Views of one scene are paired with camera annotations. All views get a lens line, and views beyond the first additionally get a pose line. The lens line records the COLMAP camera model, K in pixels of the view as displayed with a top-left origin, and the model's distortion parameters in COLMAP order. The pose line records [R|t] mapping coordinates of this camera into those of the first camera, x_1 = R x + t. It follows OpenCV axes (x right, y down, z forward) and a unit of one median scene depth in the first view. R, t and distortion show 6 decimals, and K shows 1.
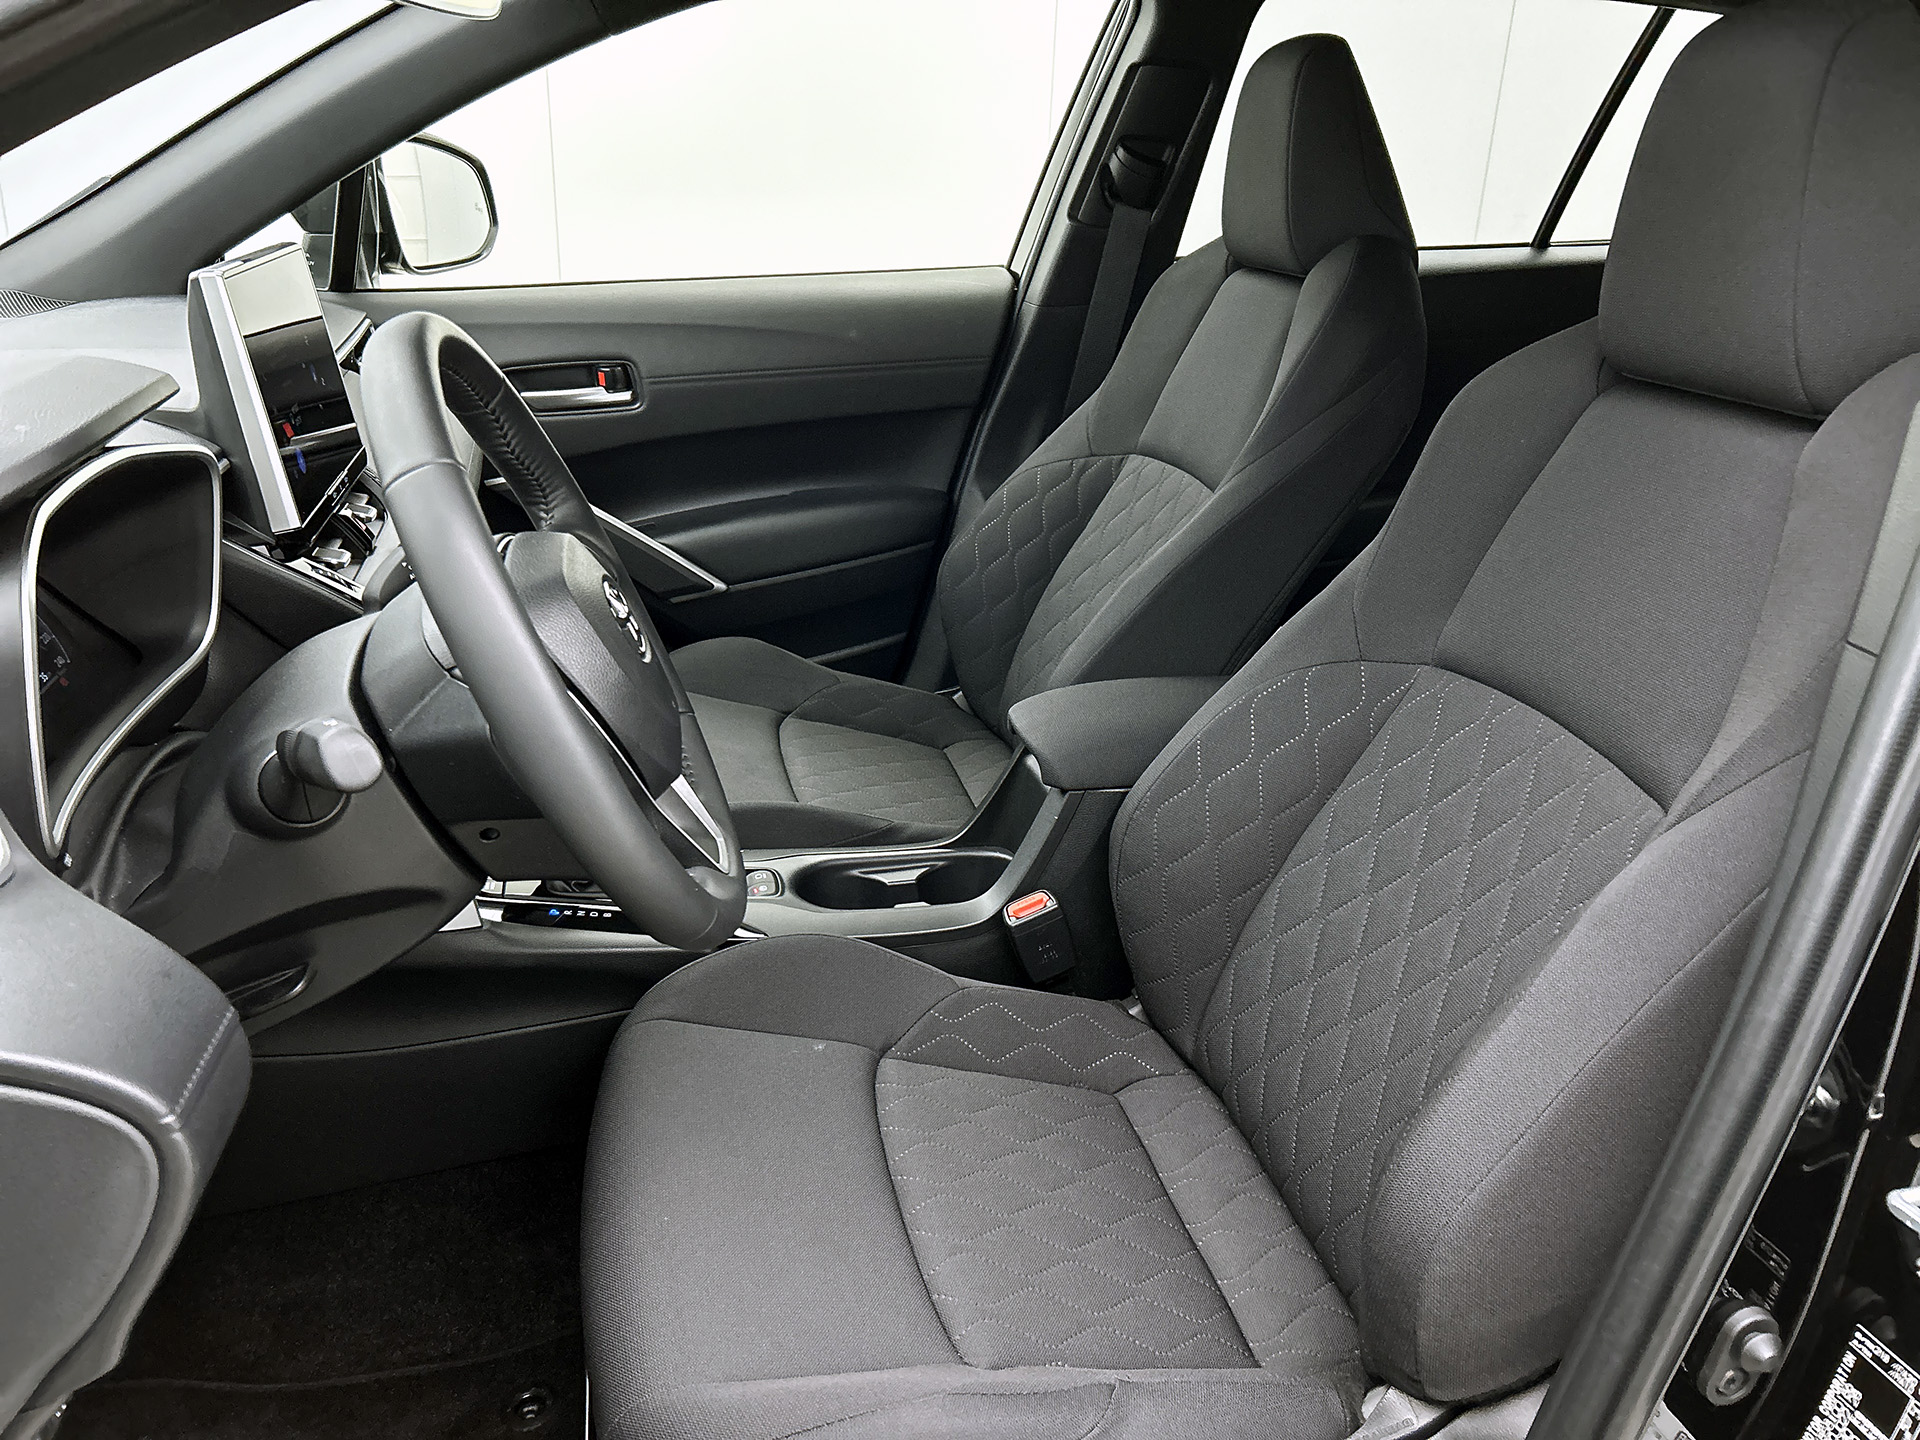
lens RADIAL K [[1435.4, 0, 960.0], [0, 1435.4, 720.0], [0, 0, 1]] dist [0.015887, -0.001357]
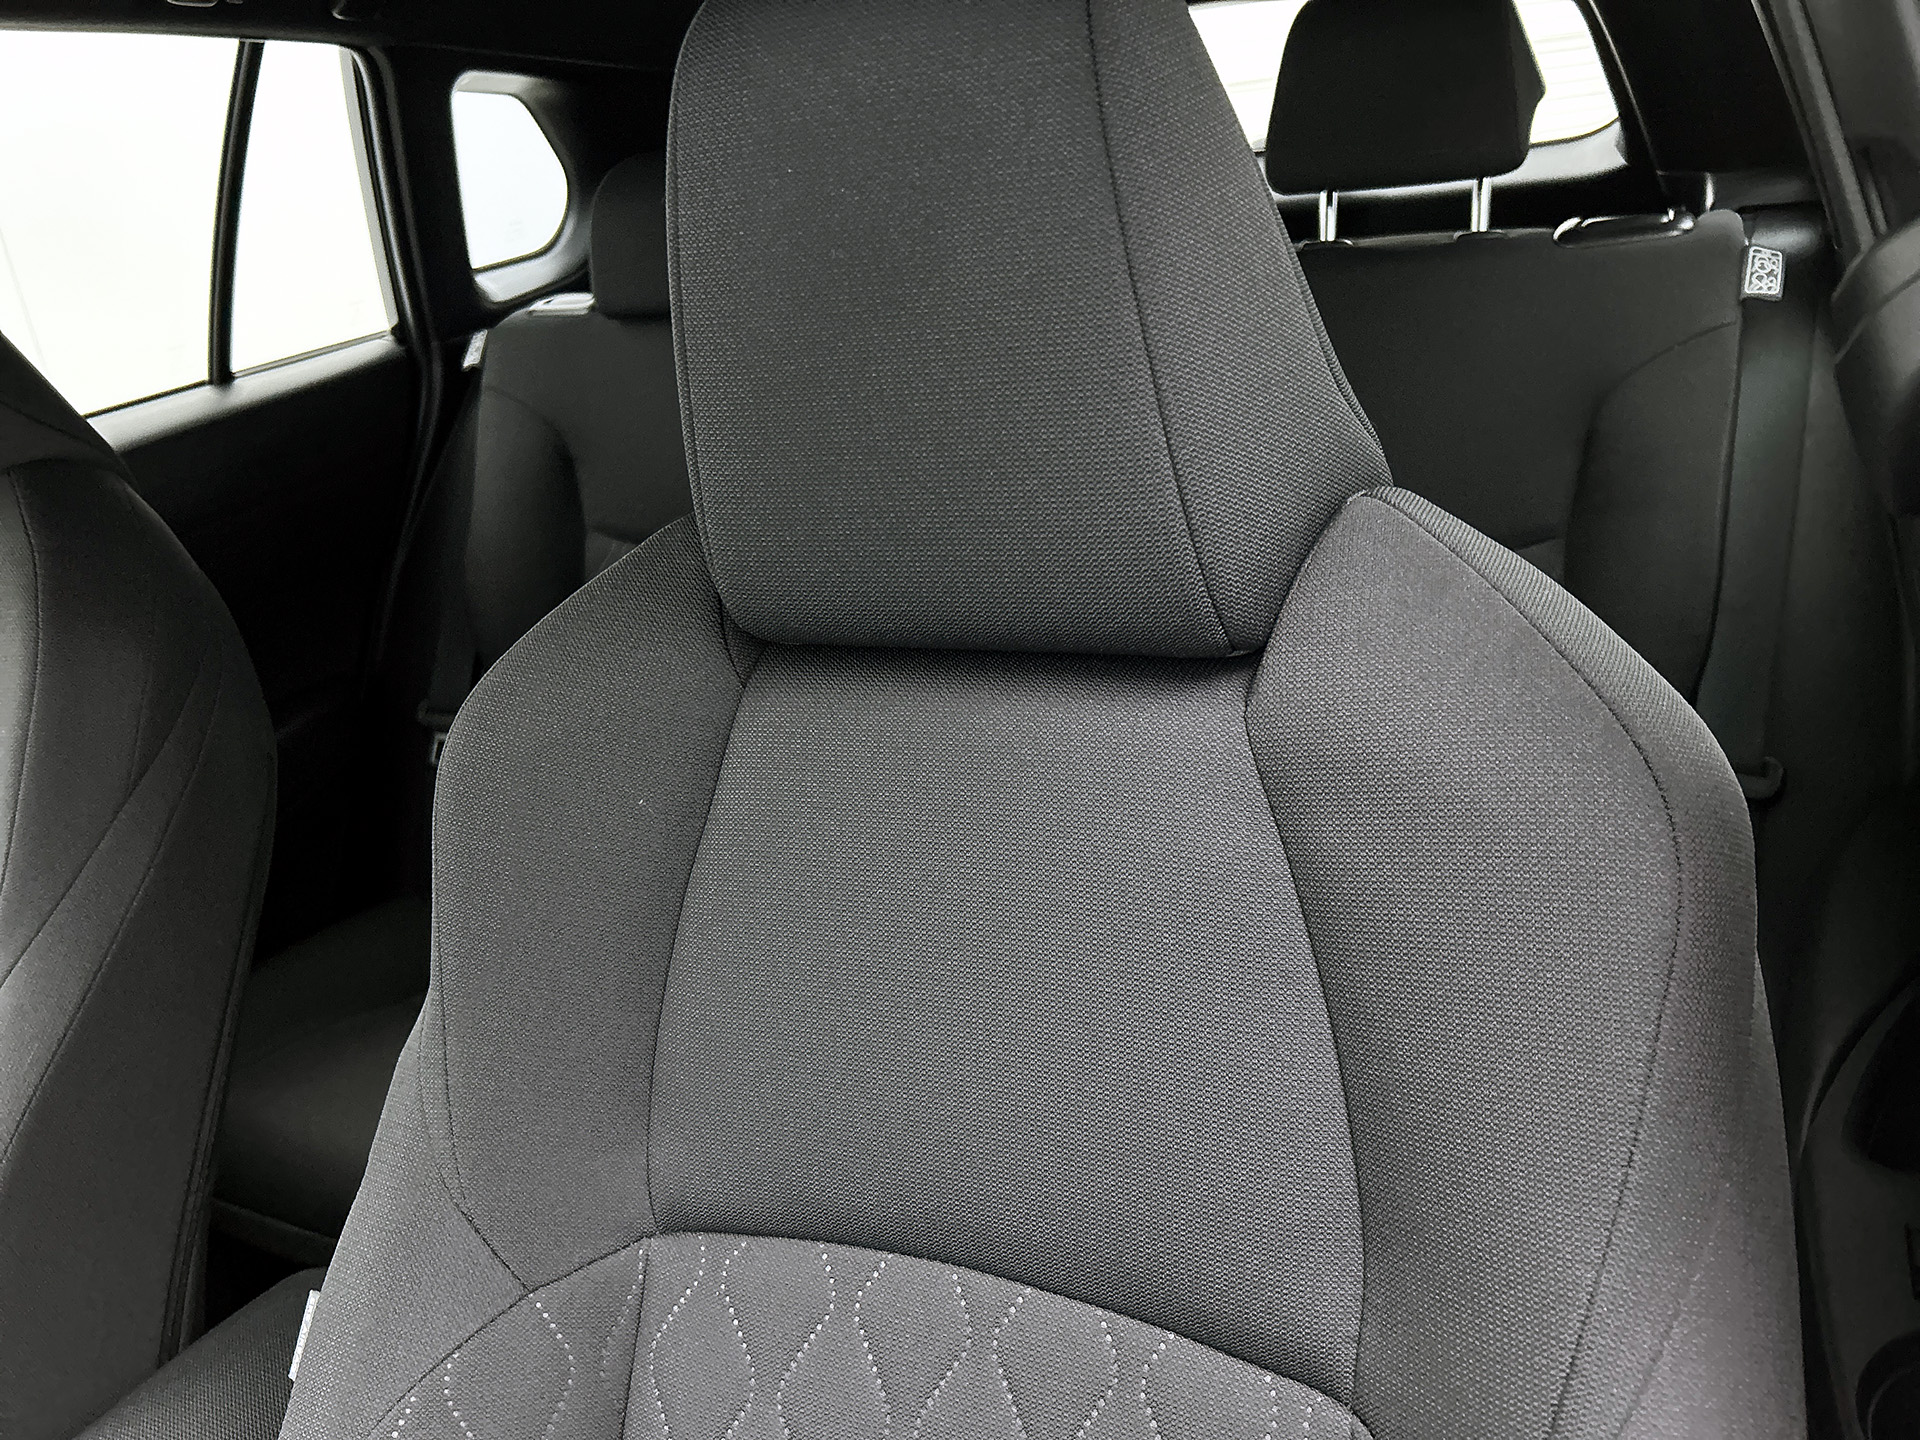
lens RADIAL K [[1435.4, 0, 960.0], [0, 1435.4, 720.0], [0, 0, 1]] dist [0.015887, -0.001357]
pose [[0.594909, -0.393740, 0.700751, 0.079268], [0.418835, 0.895946, 0.147843, -0.191557], [-0.686047, 0.205546, 0.697918, 0.419193]]
